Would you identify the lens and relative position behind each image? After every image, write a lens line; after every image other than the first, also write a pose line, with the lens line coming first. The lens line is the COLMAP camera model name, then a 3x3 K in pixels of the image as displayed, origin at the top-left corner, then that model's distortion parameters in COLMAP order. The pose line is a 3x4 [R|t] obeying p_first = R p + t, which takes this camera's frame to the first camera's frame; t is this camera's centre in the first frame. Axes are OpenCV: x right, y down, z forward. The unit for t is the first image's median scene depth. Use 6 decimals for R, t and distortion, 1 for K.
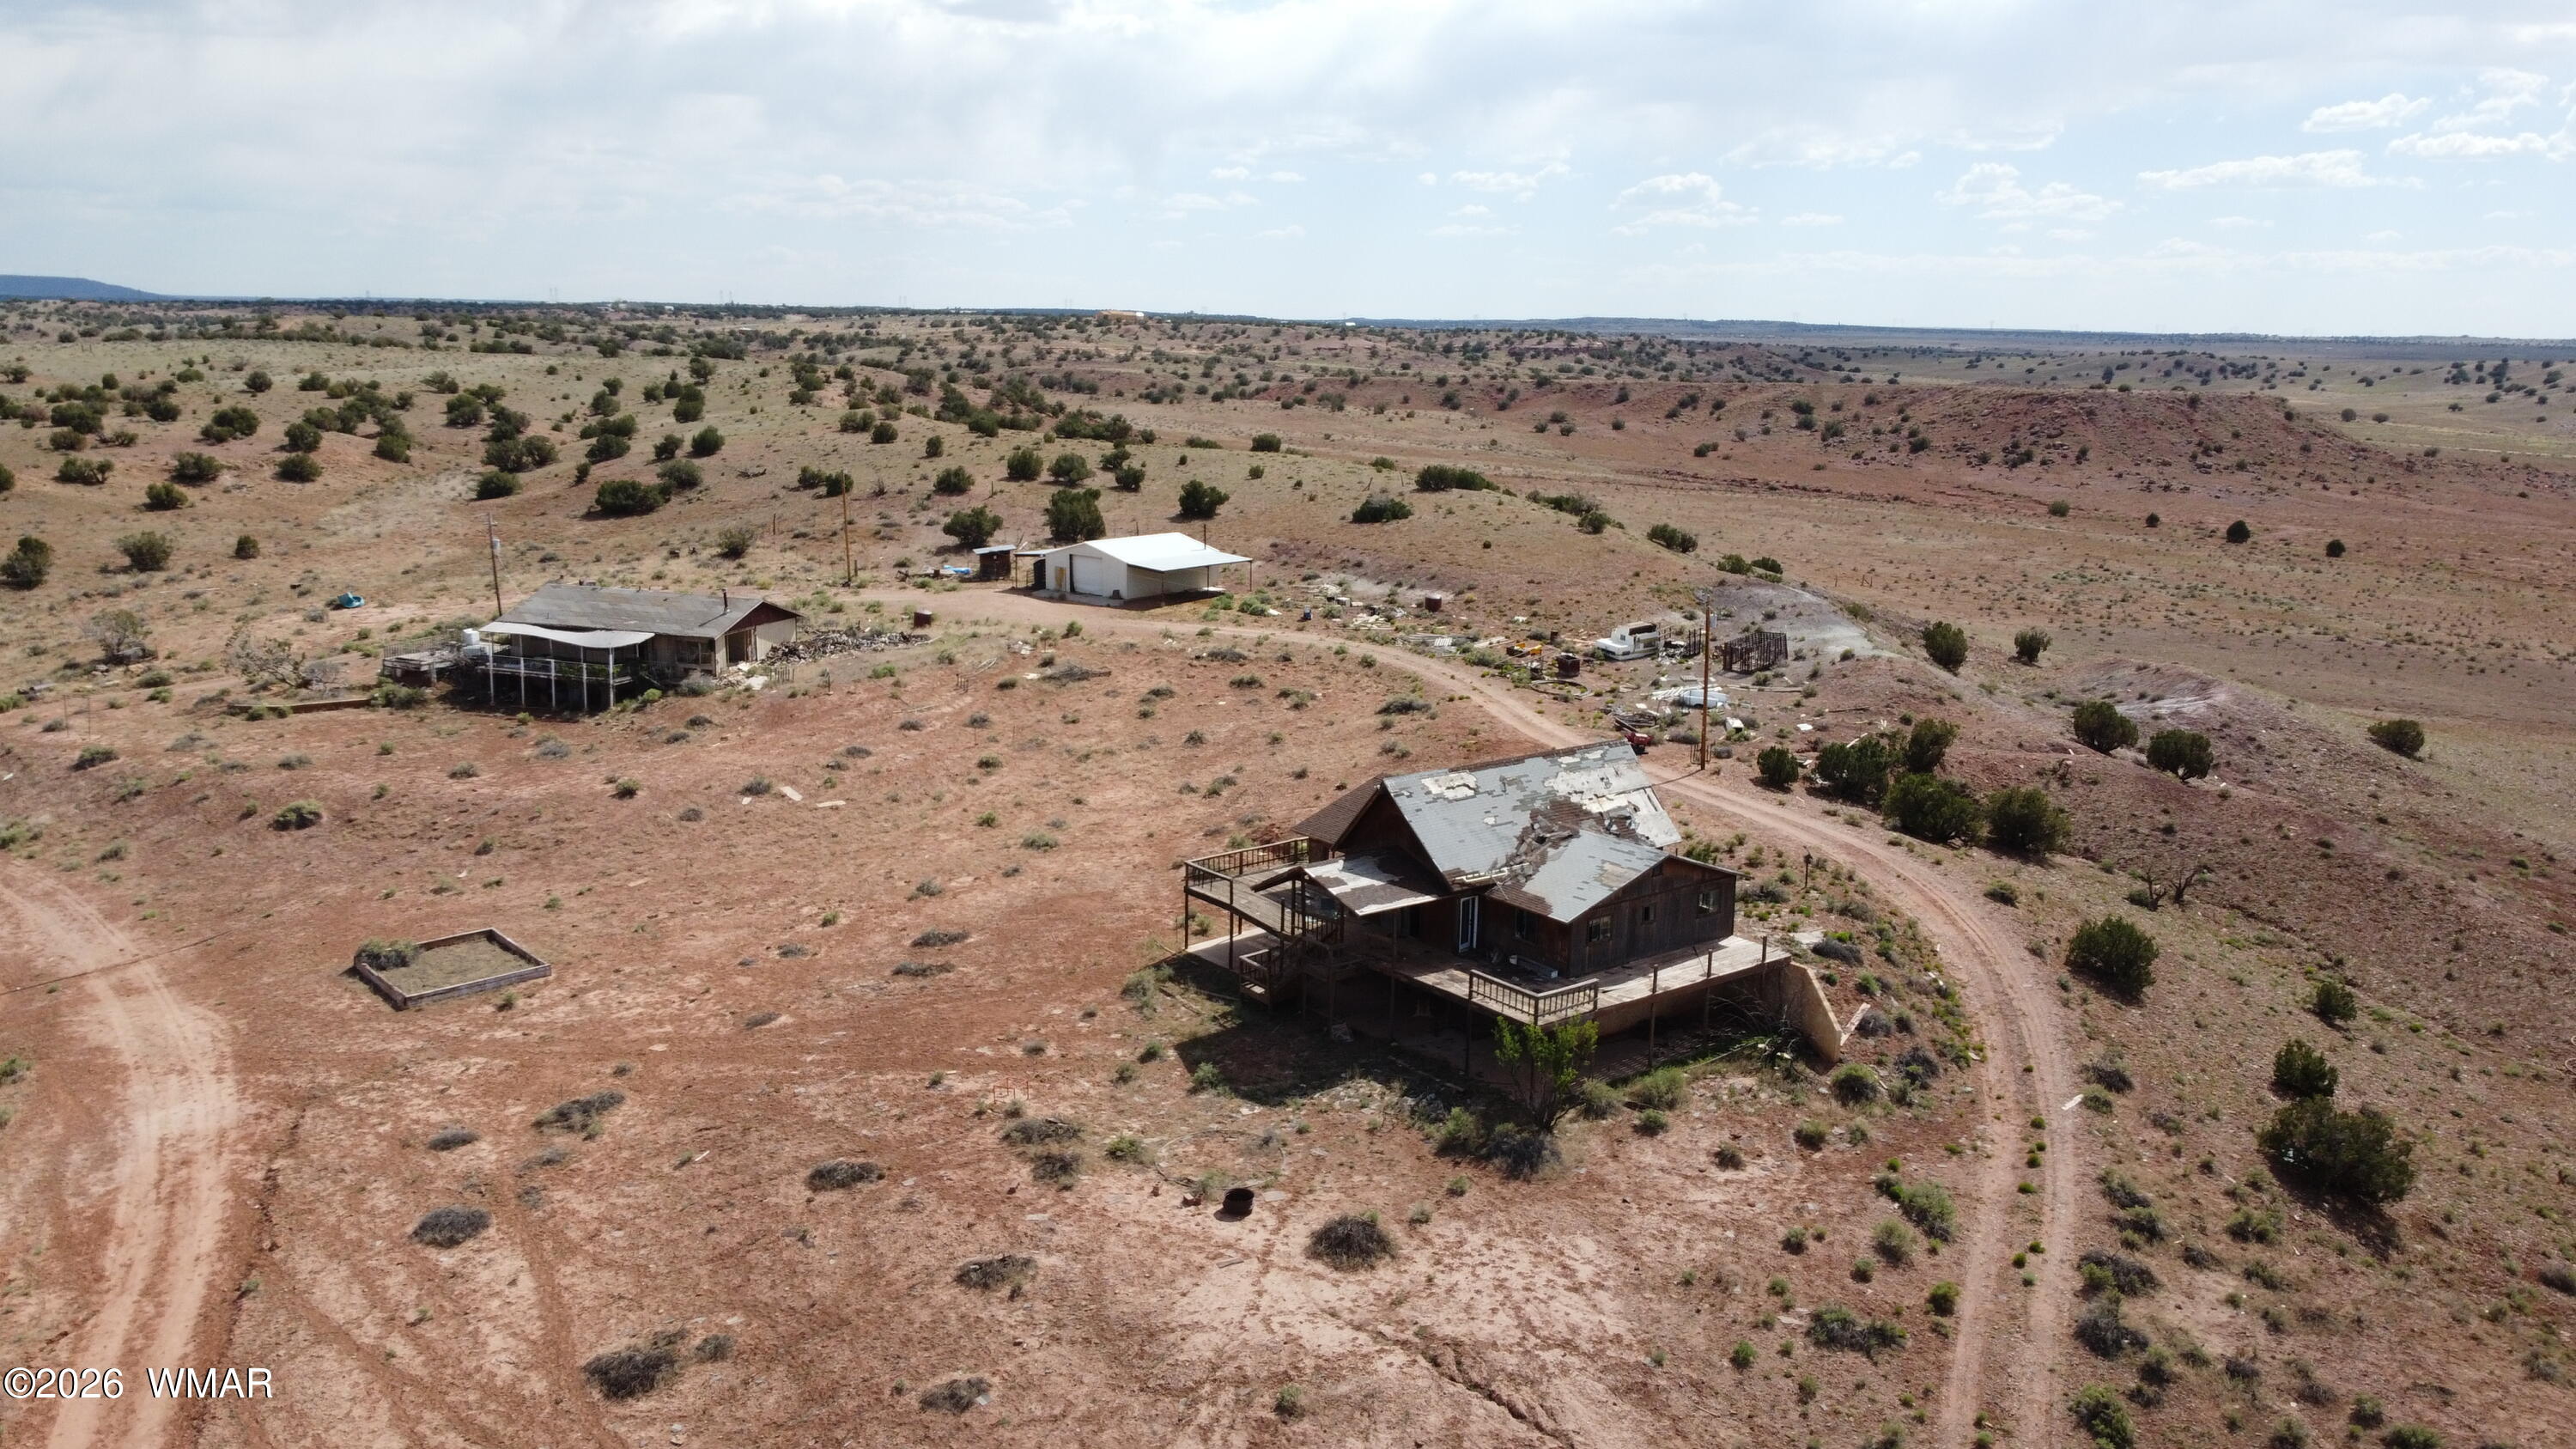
lens RADIAL K [[1948.5, 0, 1282.1], [0, 1948.5, 711.8], [0, 0, 1]] dist [0.005344, -0.012158]
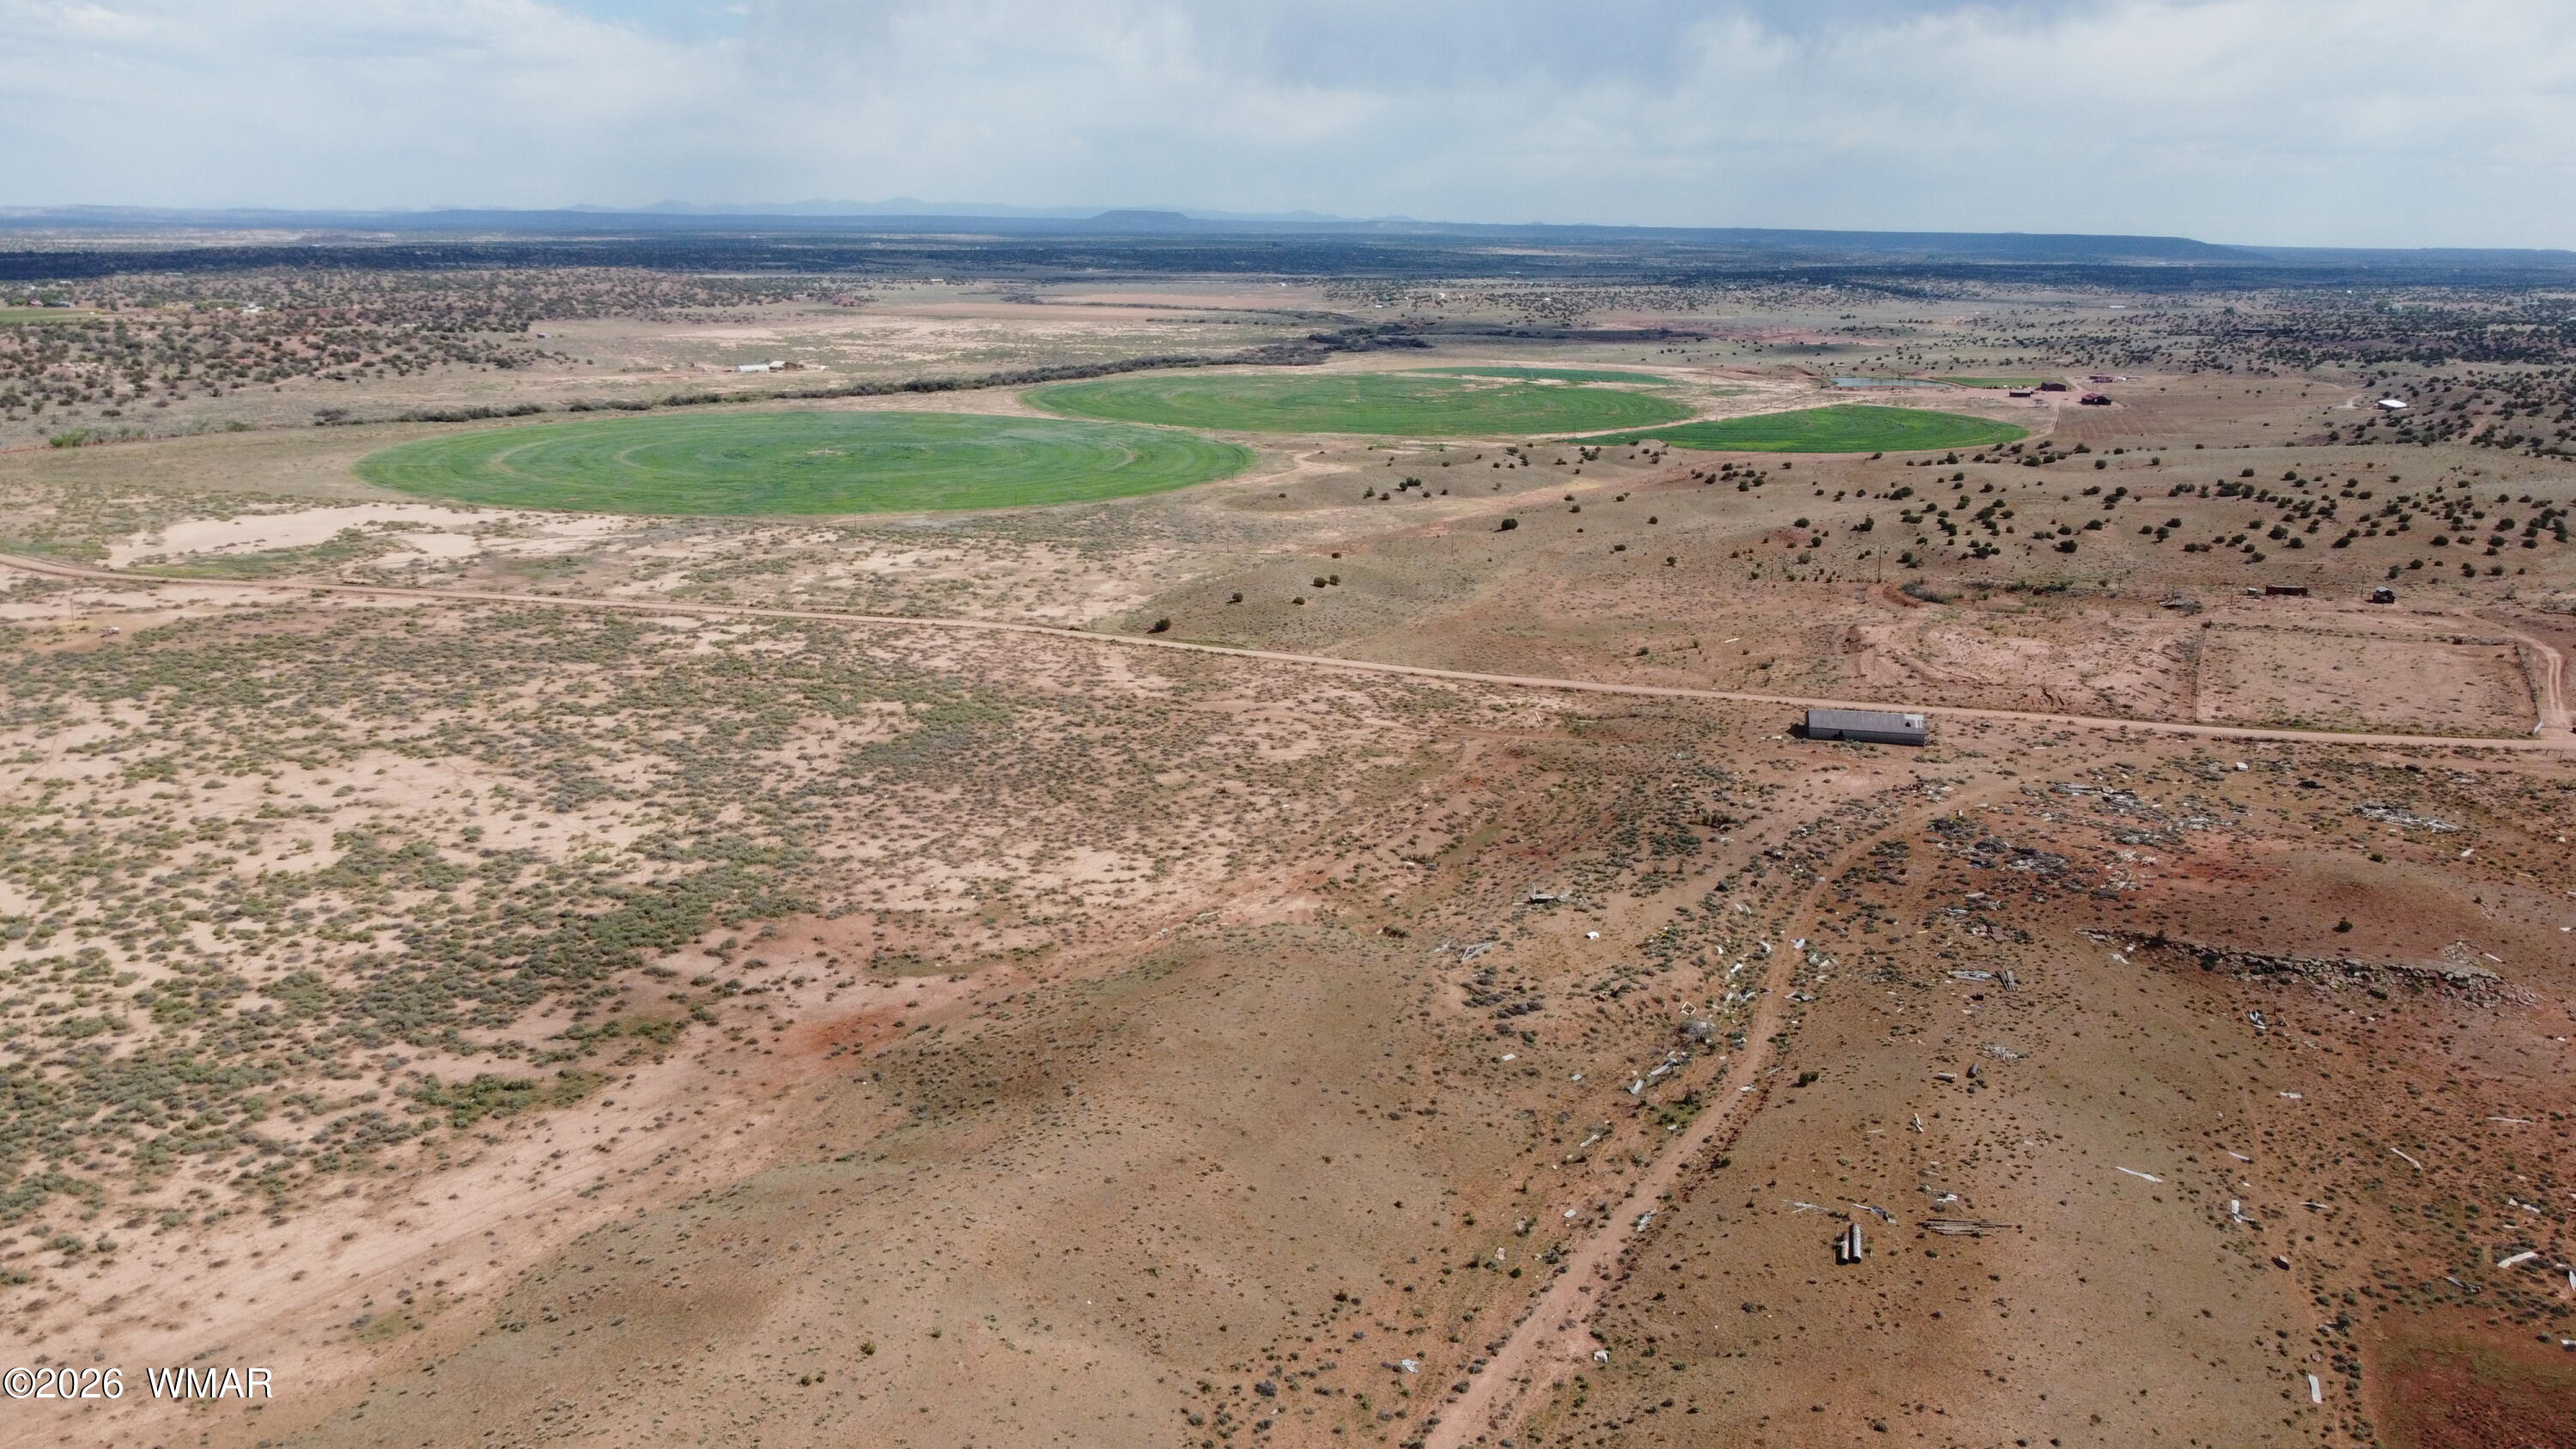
lens RADIAL K [[1948.5, 0, 1292.2], [0, 1948.5, 717.6], [0, 0, 1]] dist [0.005344, -0.012158]
pose [[0.582072, 0.190322, -0.790550, 0.836378], [-0.162801, 0.979814, 0.116018, 0.107528], [0.796673, 0.061171, 0.601307, -2.363213]]
